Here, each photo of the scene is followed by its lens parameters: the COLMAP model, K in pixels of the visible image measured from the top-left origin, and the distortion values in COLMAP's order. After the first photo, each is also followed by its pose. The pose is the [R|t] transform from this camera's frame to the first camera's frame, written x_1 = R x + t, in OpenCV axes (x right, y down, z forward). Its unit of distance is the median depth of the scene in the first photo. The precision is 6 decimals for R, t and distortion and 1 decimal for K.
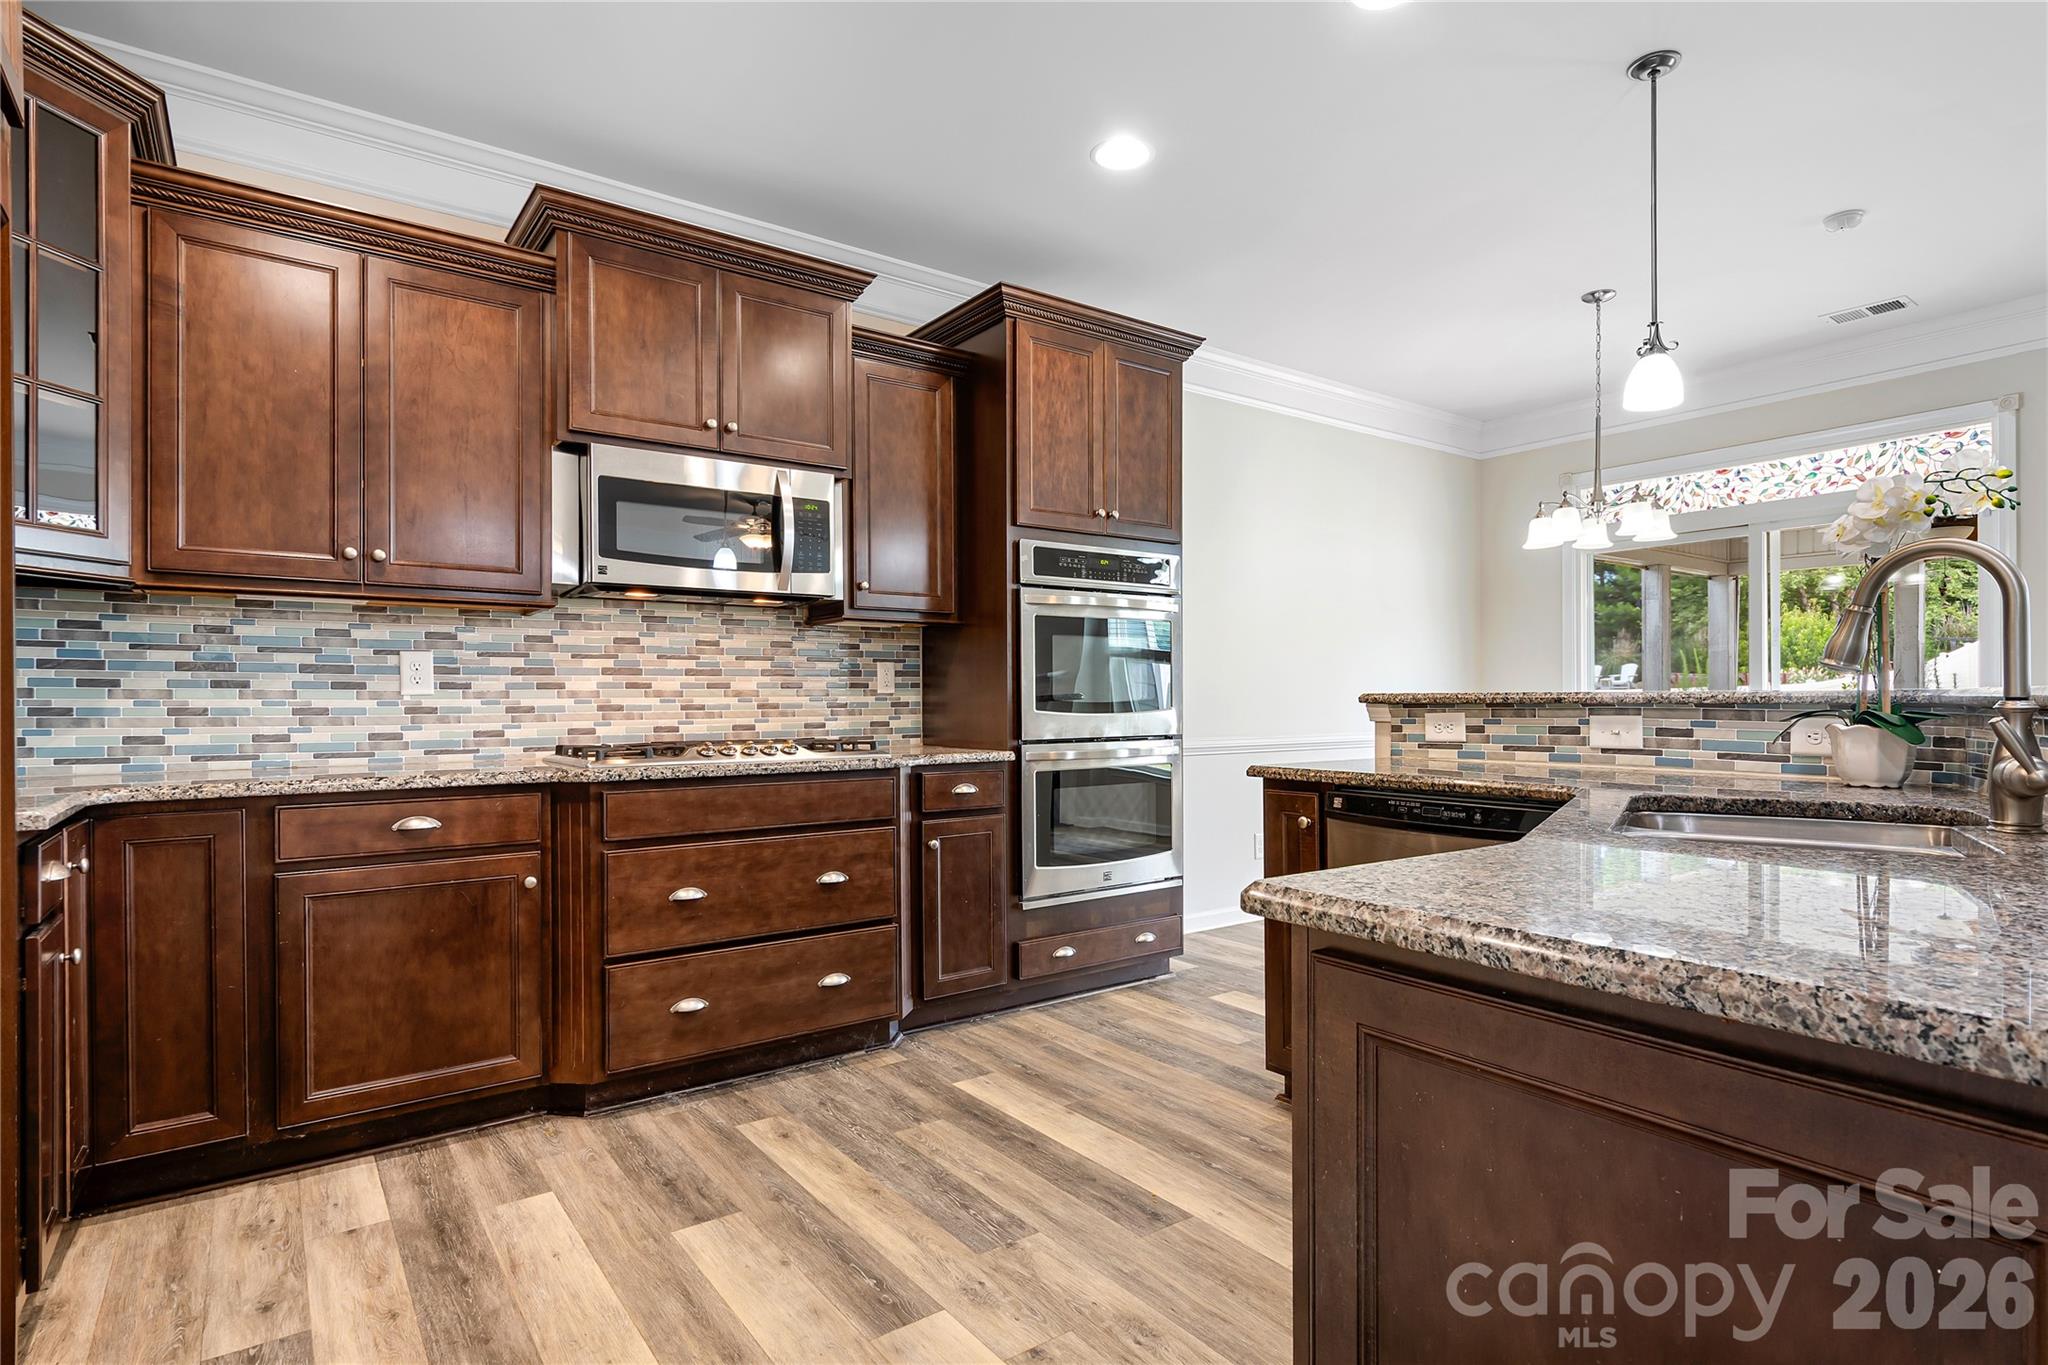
lens RADIAL K [[1027.9, 0, 1036.4], [0, 1027.9, 698.9], [0, 0, 1]] dist [-0.005603, -0.003106]
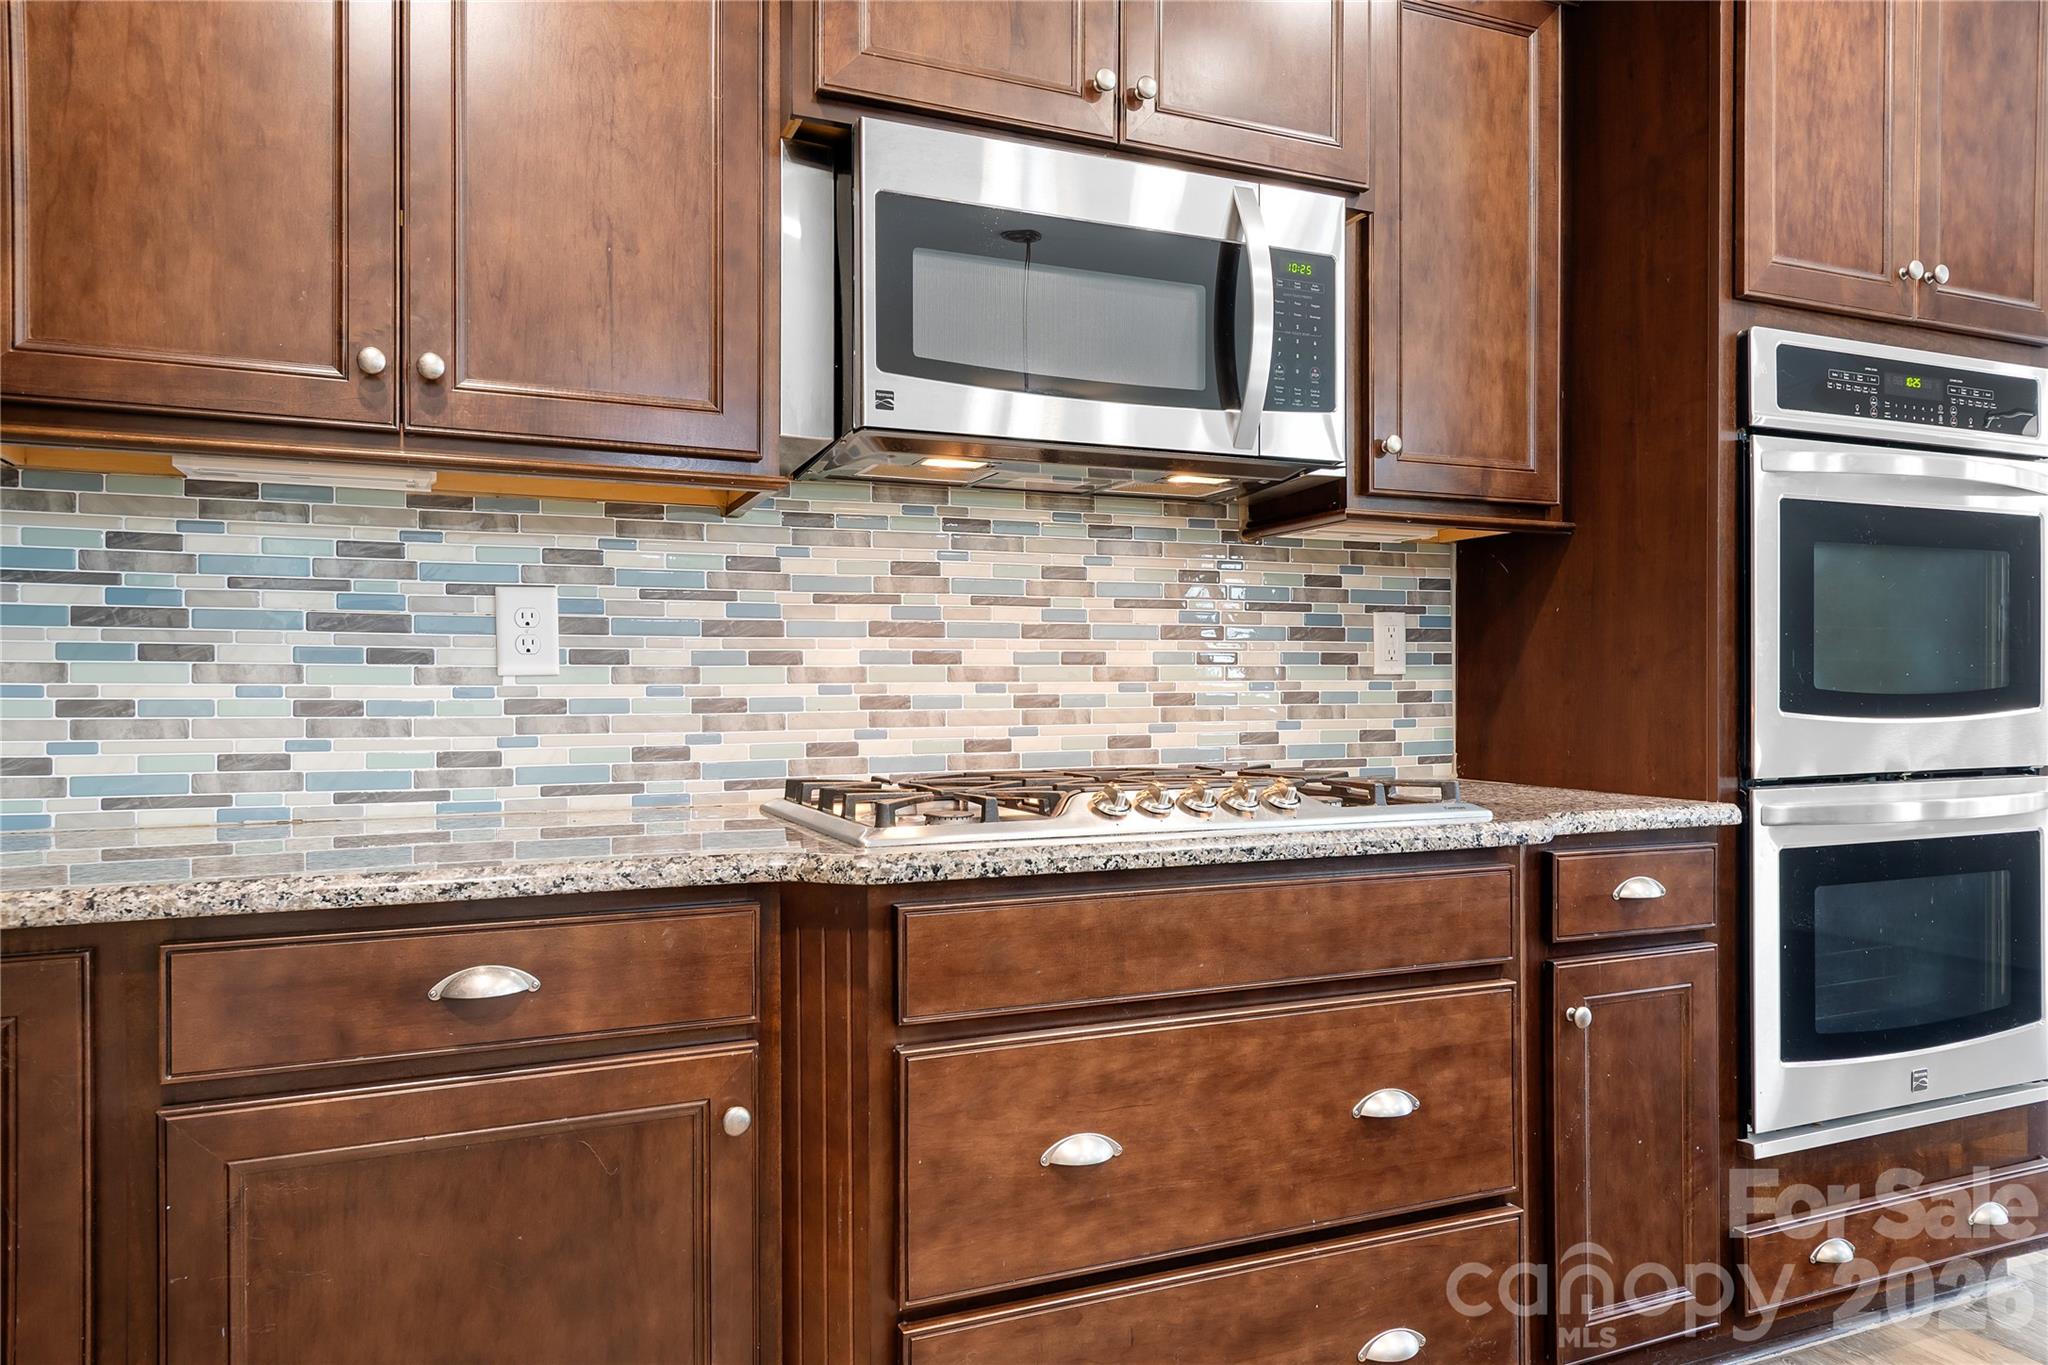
lens RADIAL K [[1311.8, 0, 1026.5], [0, 1311.8, 685.9], [0, 0, 1]] dist [-0.007213, -0.003699]
pose [[0.970653, 0.002370, -0.240471, -0.218004], [-0.002305, 0.999997, 0.000550, 0.000310], [0.240472, 0.000021, 0.970656, 0.444288]]
